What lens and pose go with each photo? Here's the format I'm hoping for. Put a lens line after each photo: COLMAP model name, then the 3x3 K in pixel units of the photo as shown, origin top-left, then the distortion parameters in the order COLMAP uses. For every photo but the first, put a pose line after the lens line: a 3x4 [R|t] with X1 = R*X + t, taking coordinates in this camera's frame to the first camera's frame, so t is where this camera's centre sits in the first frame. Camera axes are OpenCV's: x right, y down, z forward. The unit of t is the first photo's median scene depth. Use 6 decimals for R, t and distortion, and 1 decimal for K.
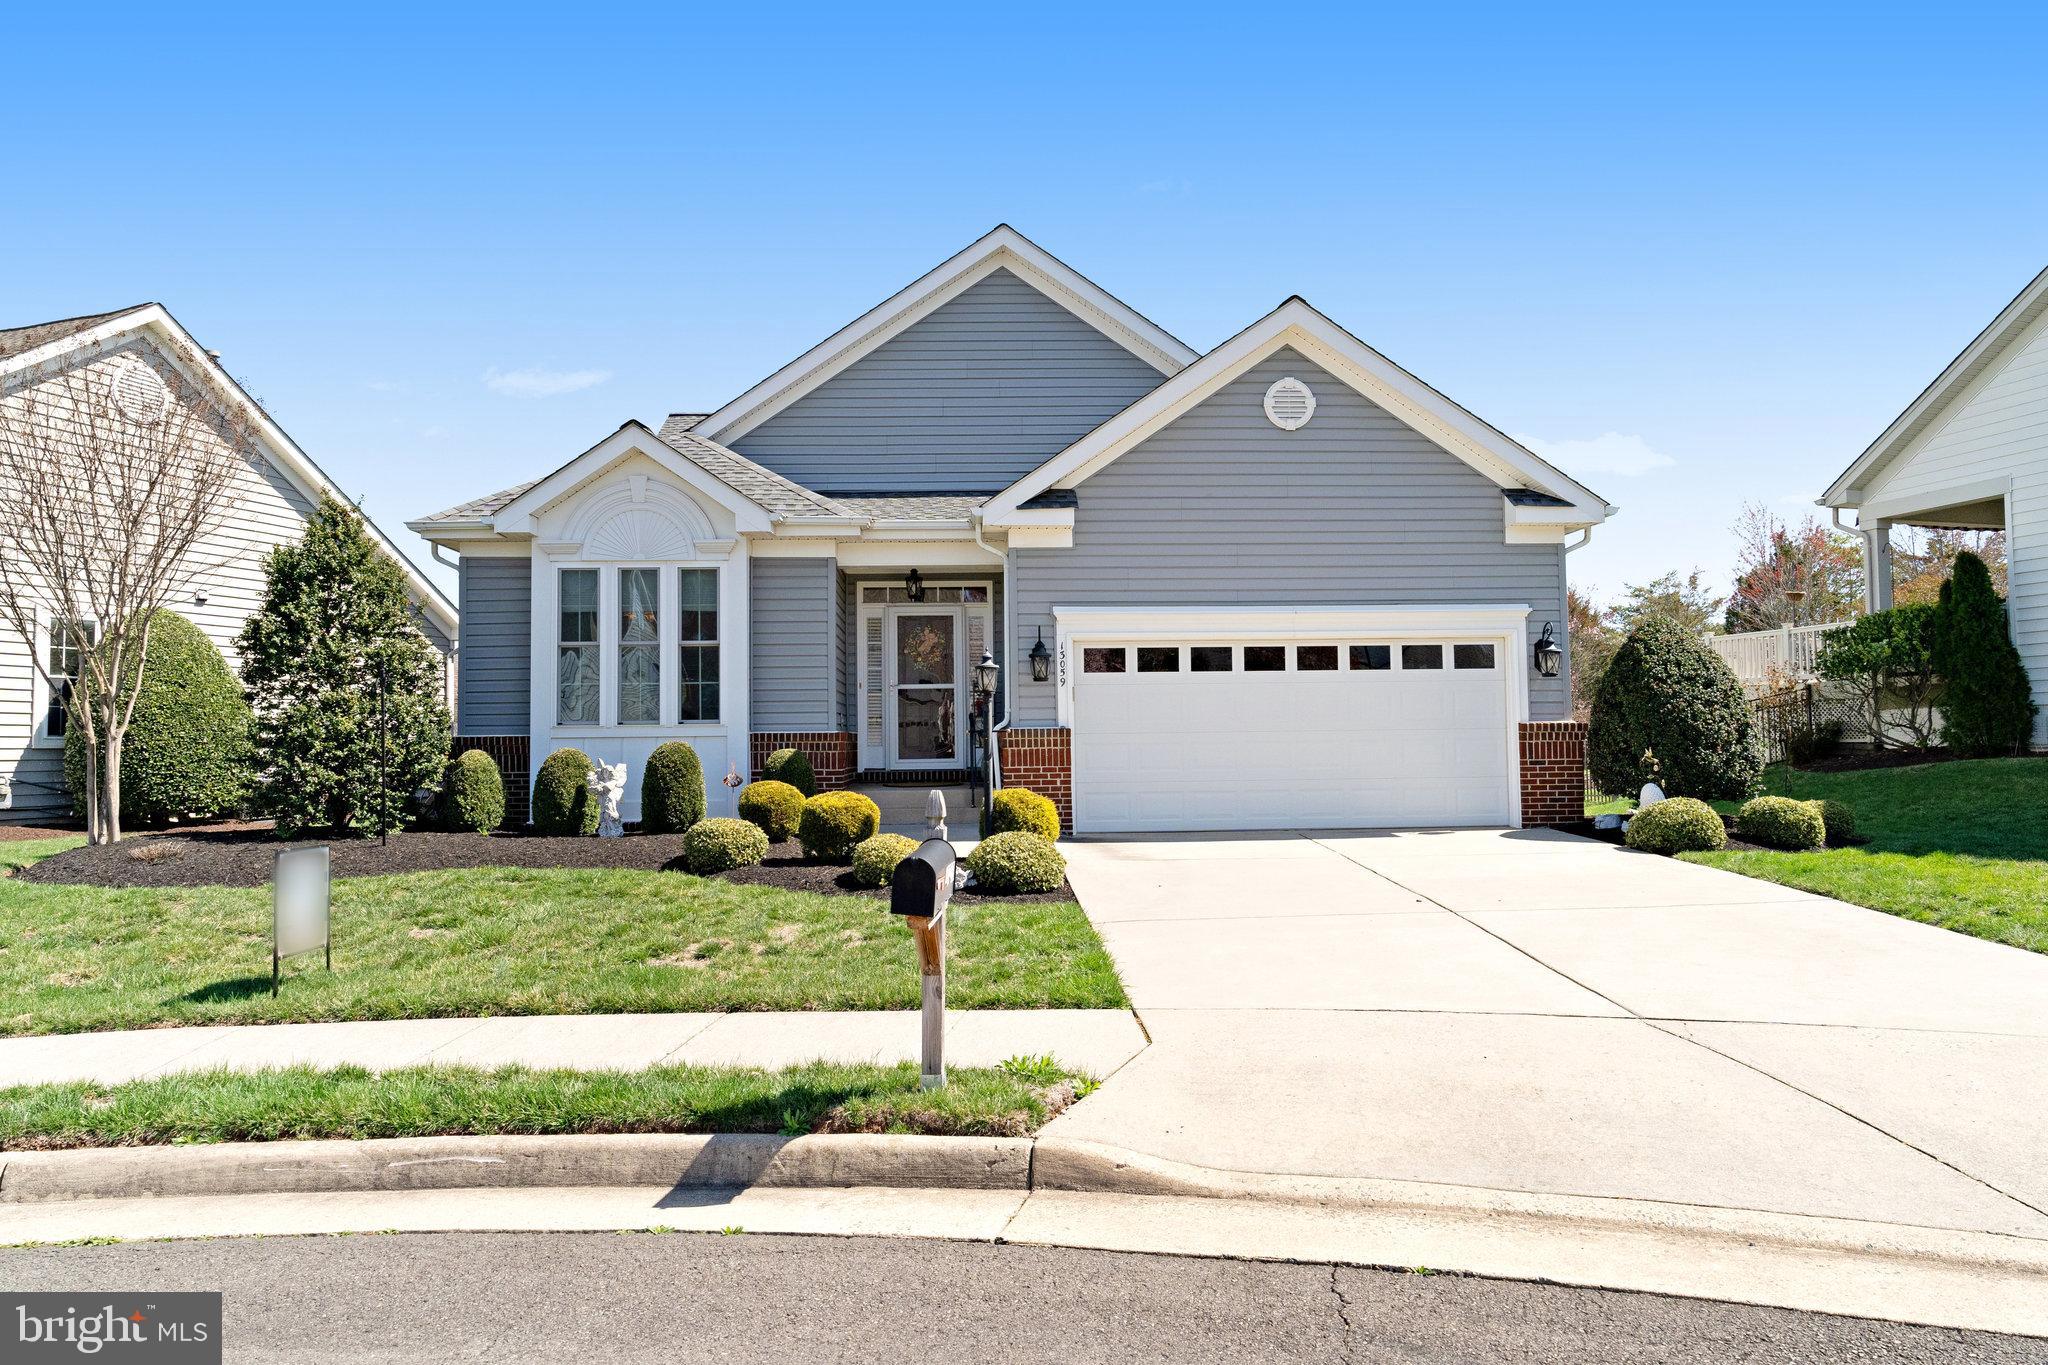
lens RADIAL K [[1318.2, 0, 1024.0], [0, 1318.2, 682.5], [0, 0, 1]] dist [0.001467, 0.000932]
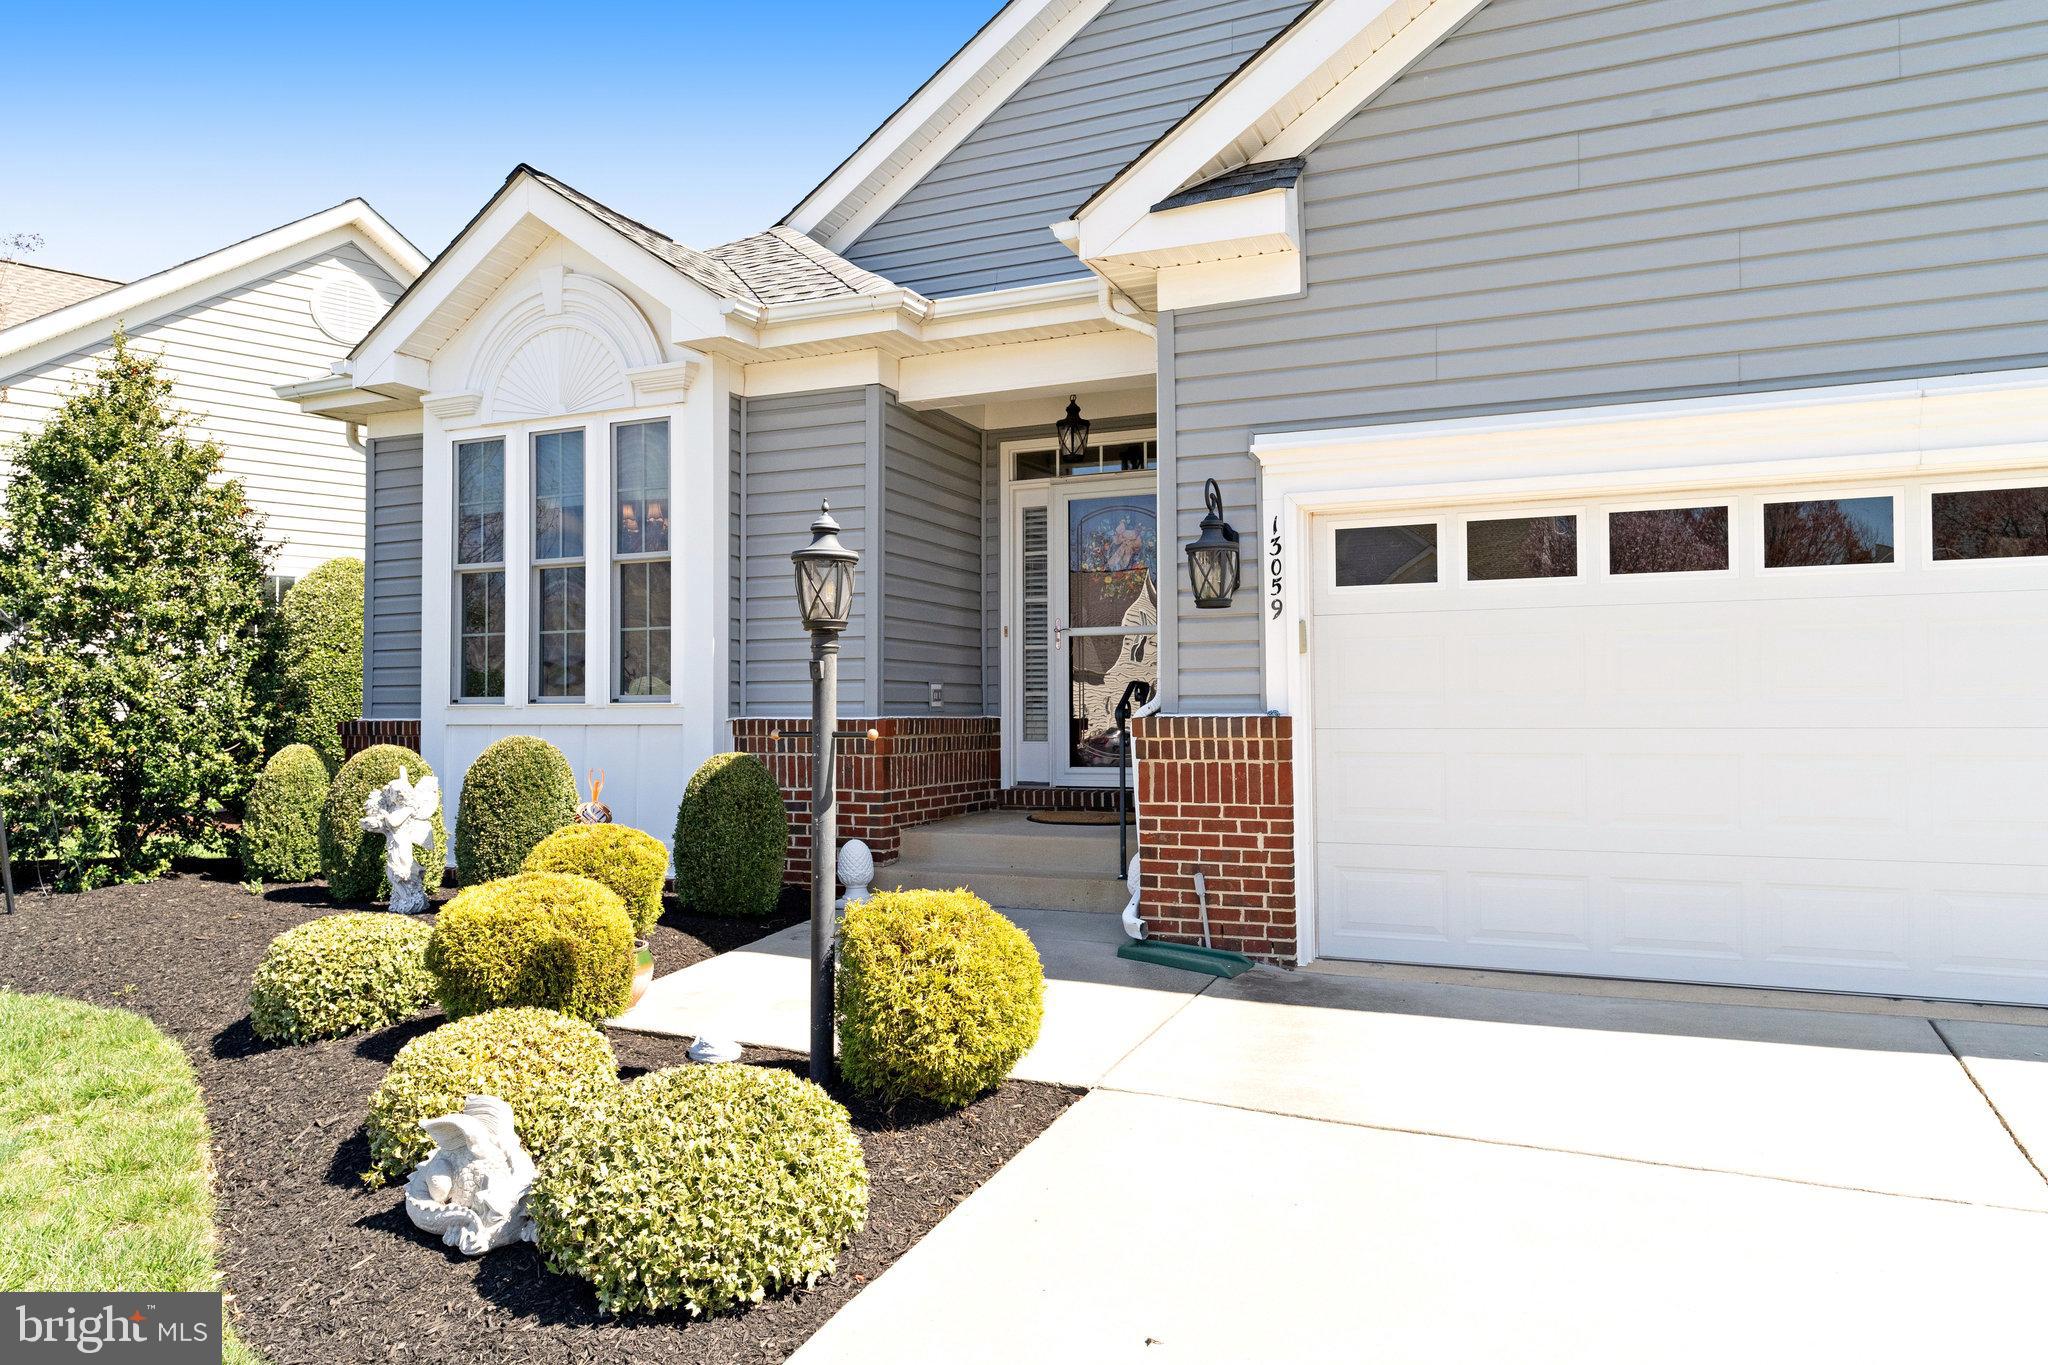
lens RADIAL K [[1362.4, 0, 1024.0], [0, 1362.4, 682.5], [0, 0, 1]] dist [0.004751, 0.000275]
pose [[0.900378, -0.003379, -0.435096, 0.146811], [0.014931, 0.999621, 0.023135, 0.012050], [0.434852, -0.027327, 0.900087, 0.554319]]
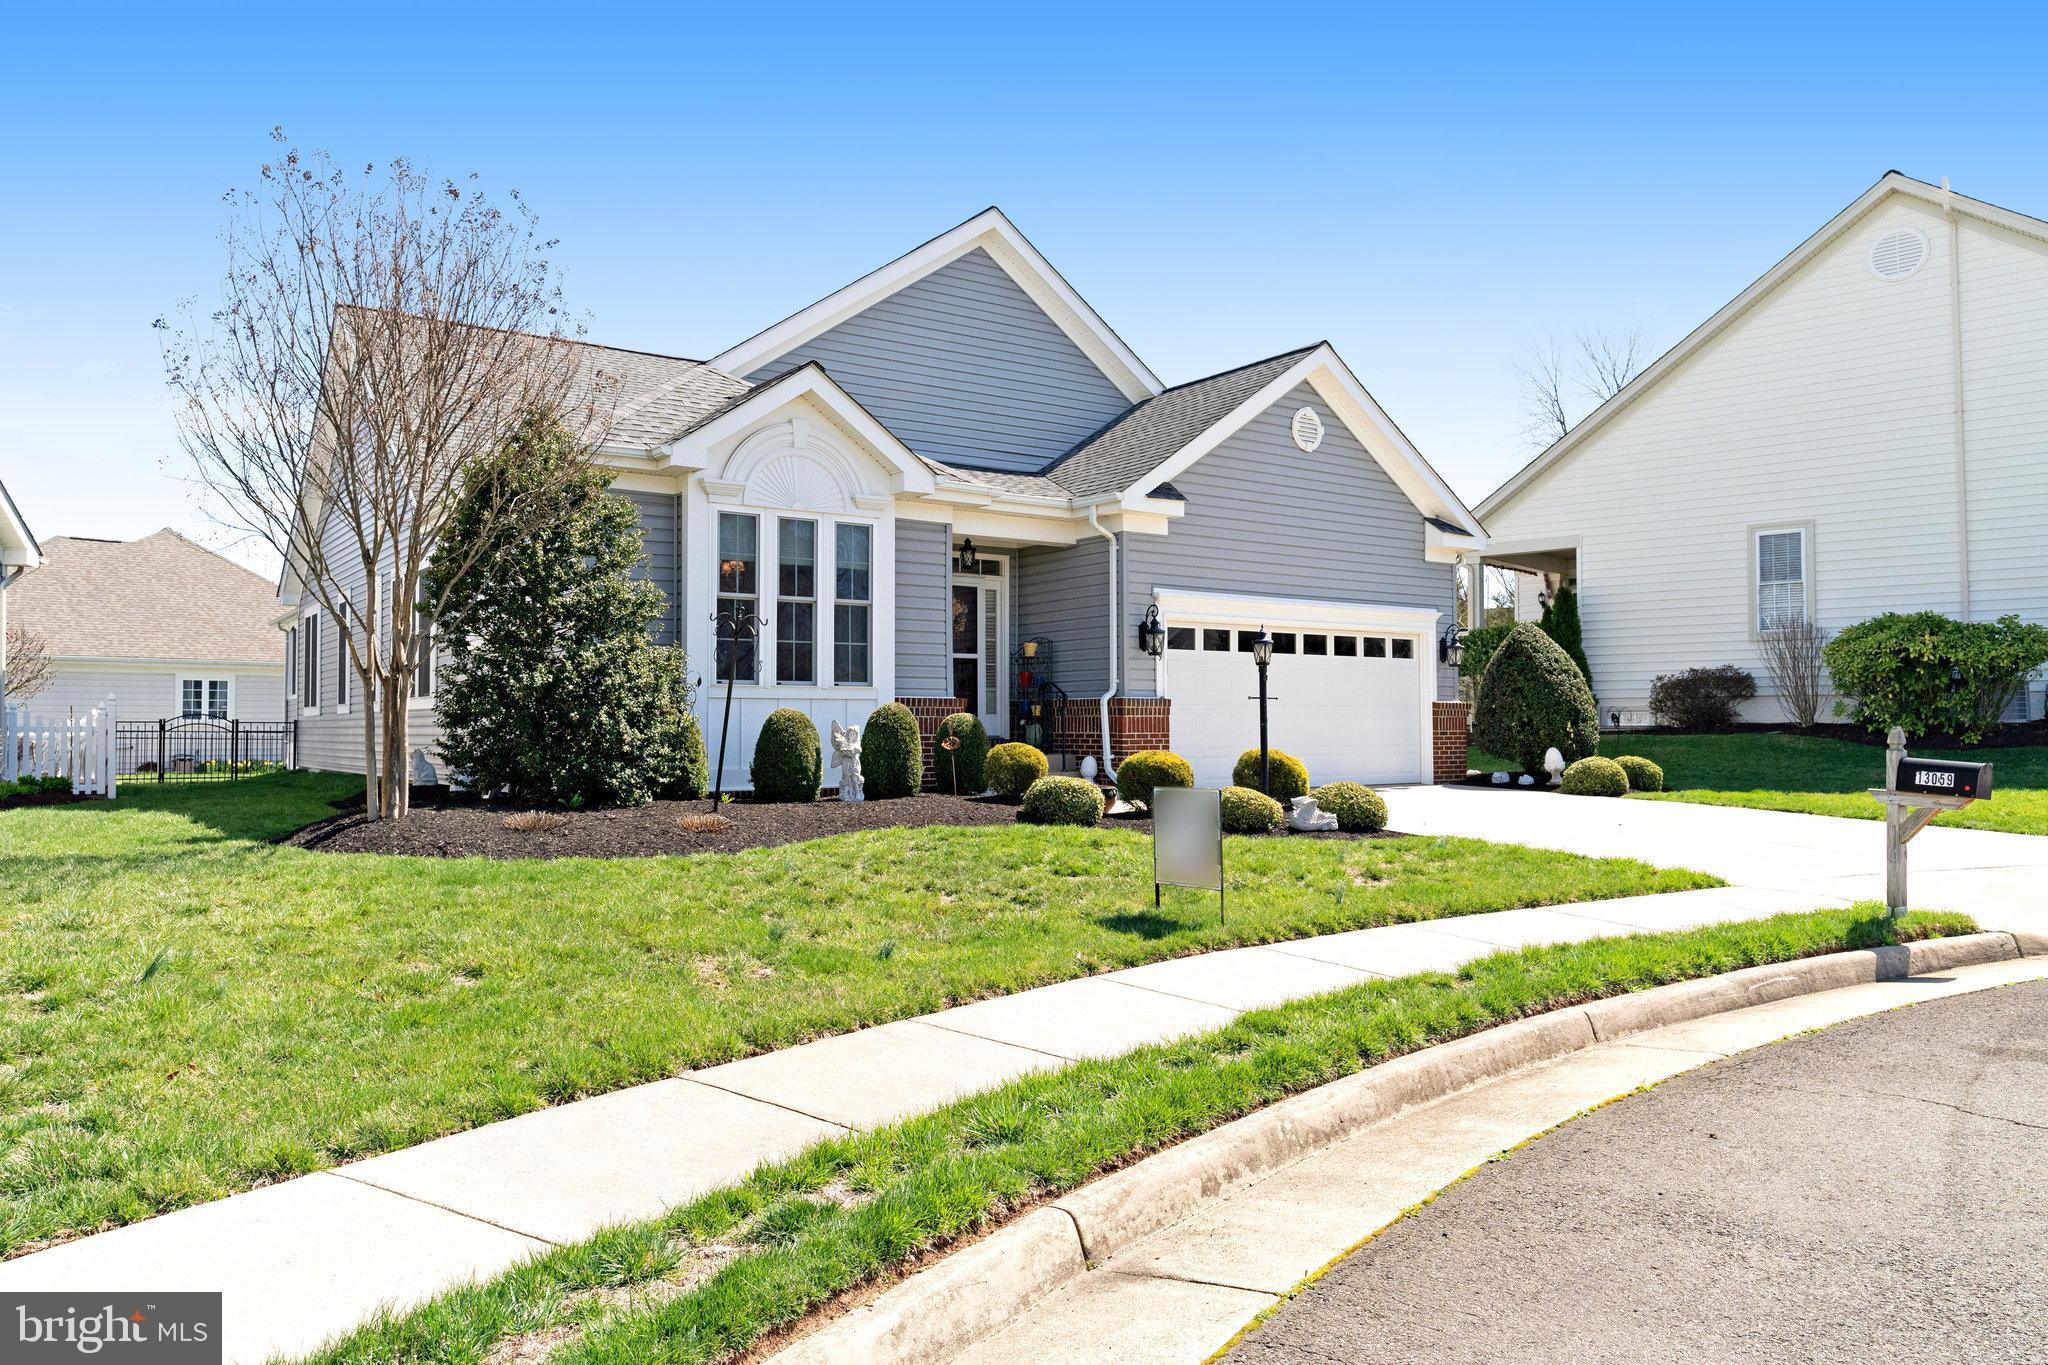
lens RADIAL K [[1436.0, 0, 1024.0], [0, 1436.0, 682.5], [0, 0, 1]] dist [-0.002520, -0.001139]
pose [[0.833631, 0.027171, 0.551654, -0.717615], [-0.032609, 0.999468, 0.000049, 0.024361], [-0.551359, -0.018029, 0.834073, 0.059791]]
